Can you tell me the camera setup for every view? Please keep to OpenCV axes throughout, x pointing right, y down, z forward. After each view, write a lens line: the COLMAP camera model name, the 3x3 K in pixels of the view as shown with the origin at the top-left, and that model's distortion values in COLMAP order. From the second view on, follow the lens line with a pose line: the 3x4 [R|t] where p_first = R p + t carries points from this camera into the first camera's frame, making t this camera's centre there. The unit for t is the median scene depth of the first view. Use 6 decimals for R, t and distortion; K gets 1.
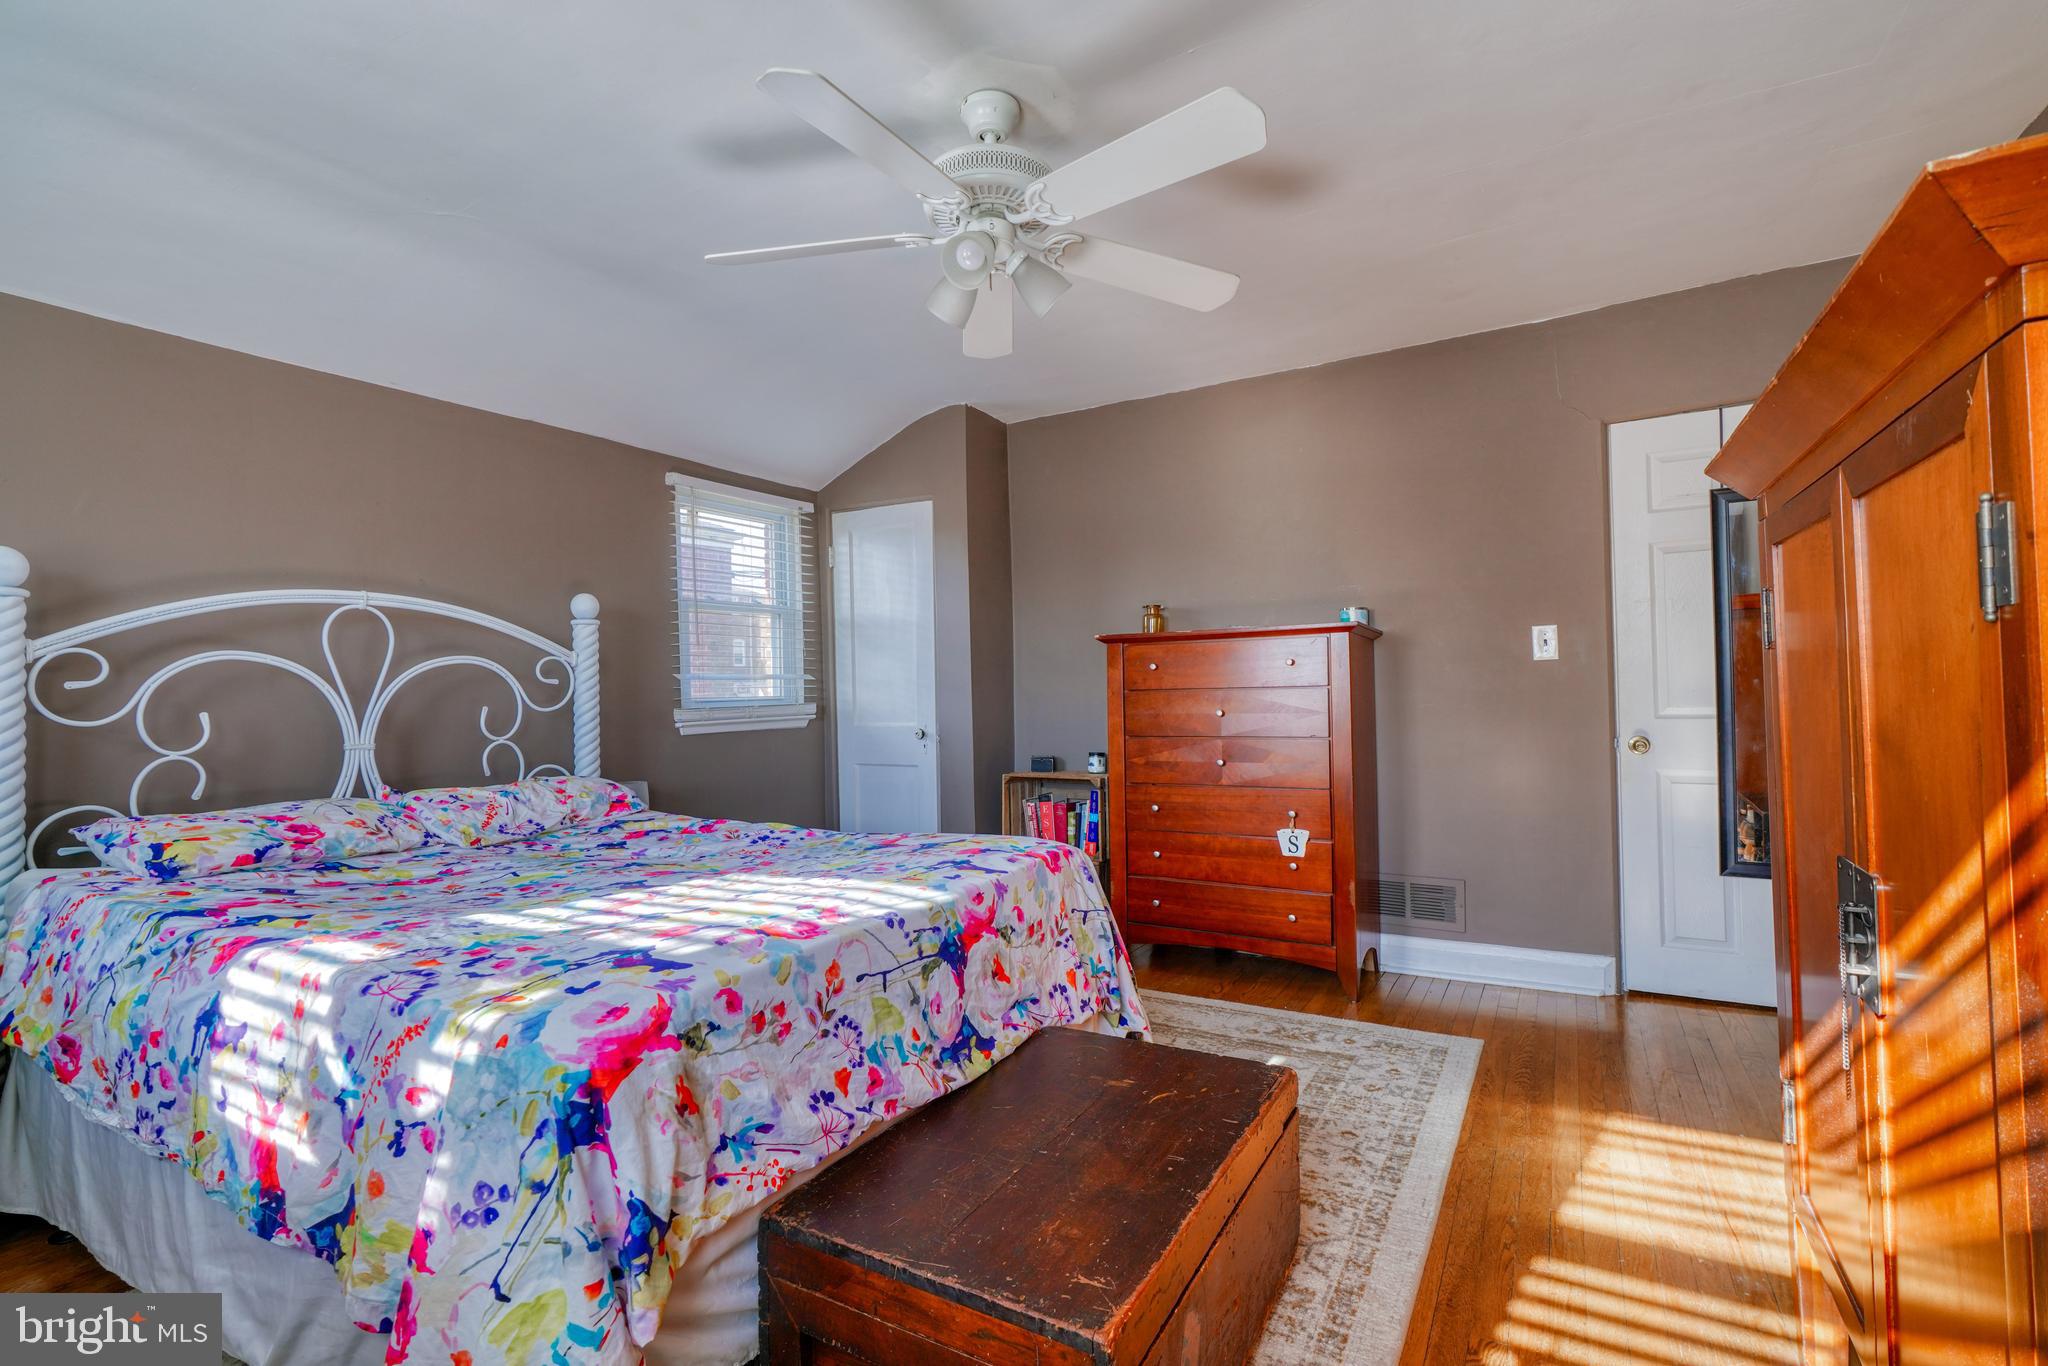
lens RADIAL K [[934.5, 0, 1019.8], [0, 934.5, 676.3], [0, 0, 1]] dist [-0.002678, 0.001115]
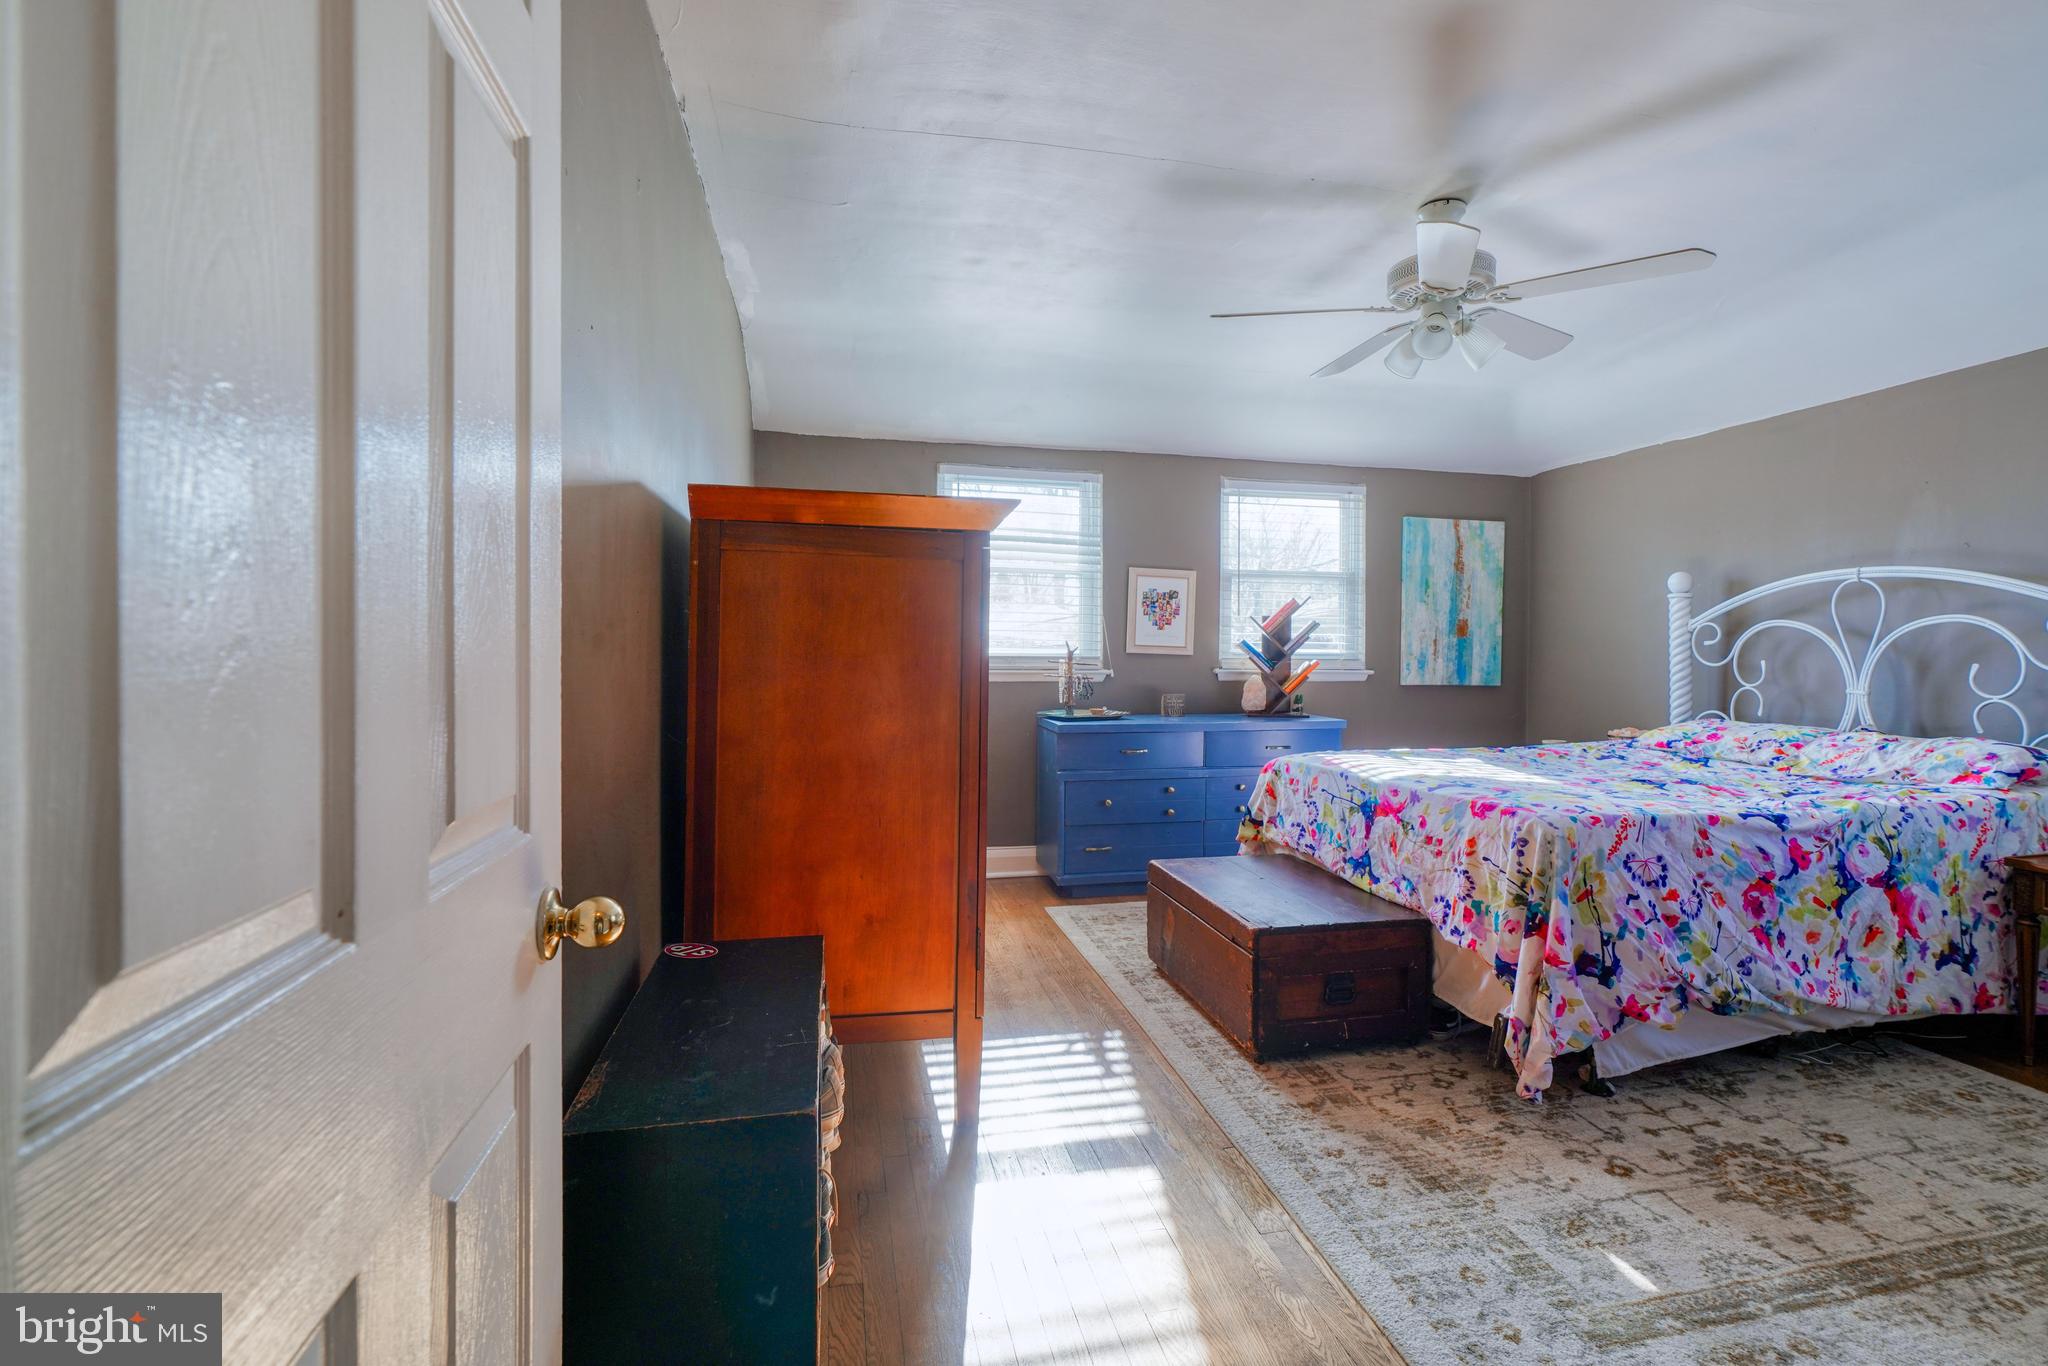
lens RADIAL K [[960.8, 0, 1058.1], [0, 960.8, 672.0], [0, 0, 1]] dist [-0.002231, 0.000198]
pose [[-0.725926, 0.030736, -0.687086, 1.388879], [0.020119, 0.999522, 0.023456, -0.004526], [0.687479, 0.003204, -0.726198, 1.725004]]
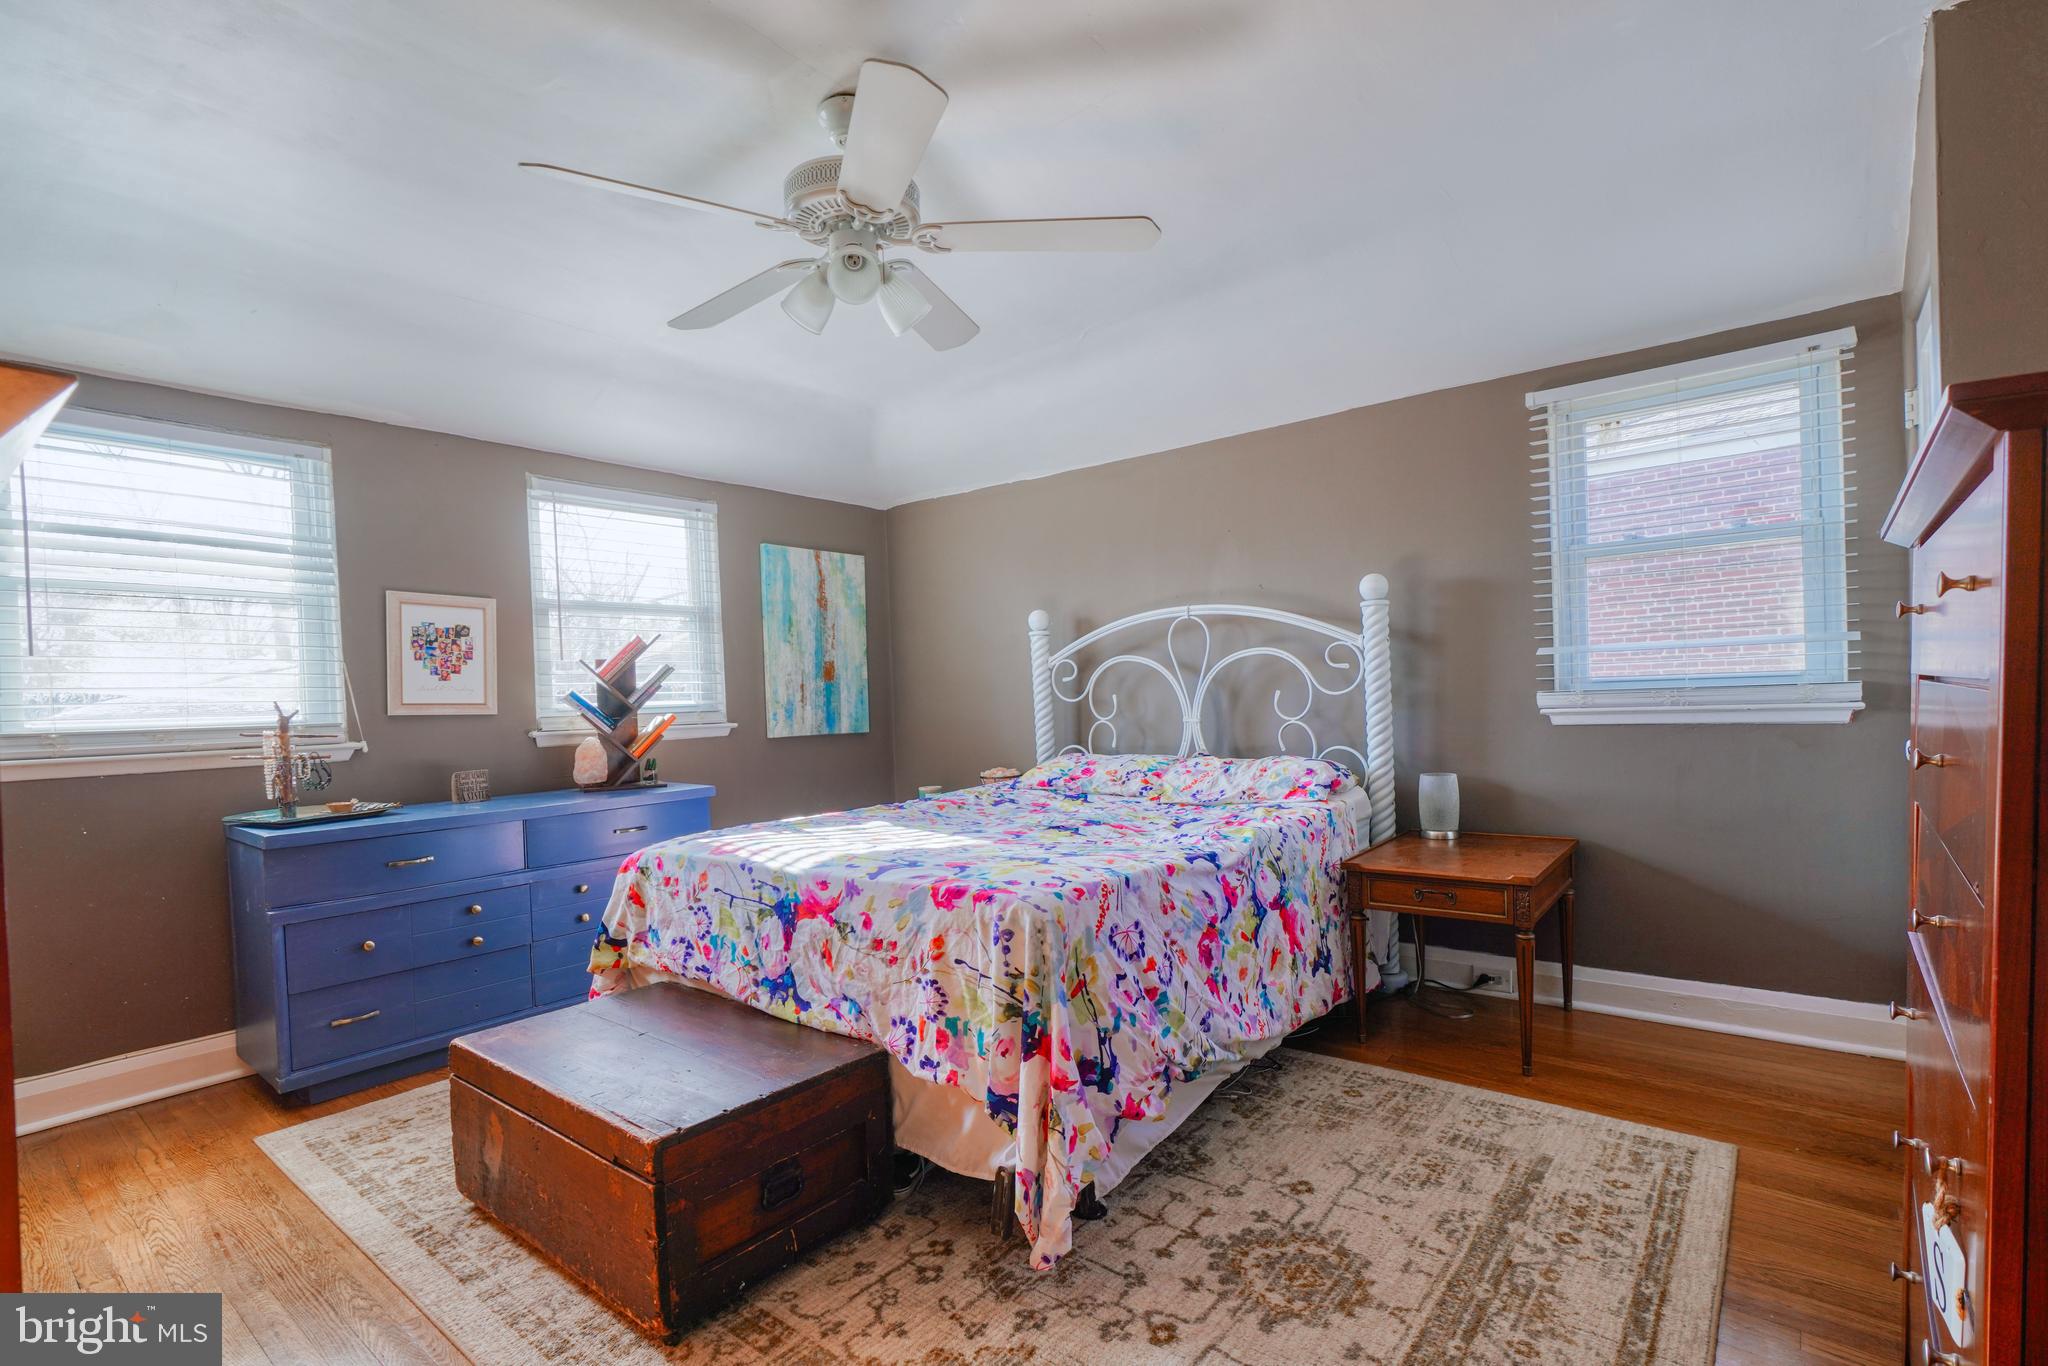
lens RADIAL K [[965.7, 0, 1029.1], [0, 965.7, 716.9], [0, 0, 1]] dist [-0.011142, 0.001511]
pose [[-0.152313, 0.050015, -0.987066, 1.048117], [0.052608, 0.997713, 0.042437, -0.002633], [0.986931, -0.045464, -0.154596, 1.415181]]
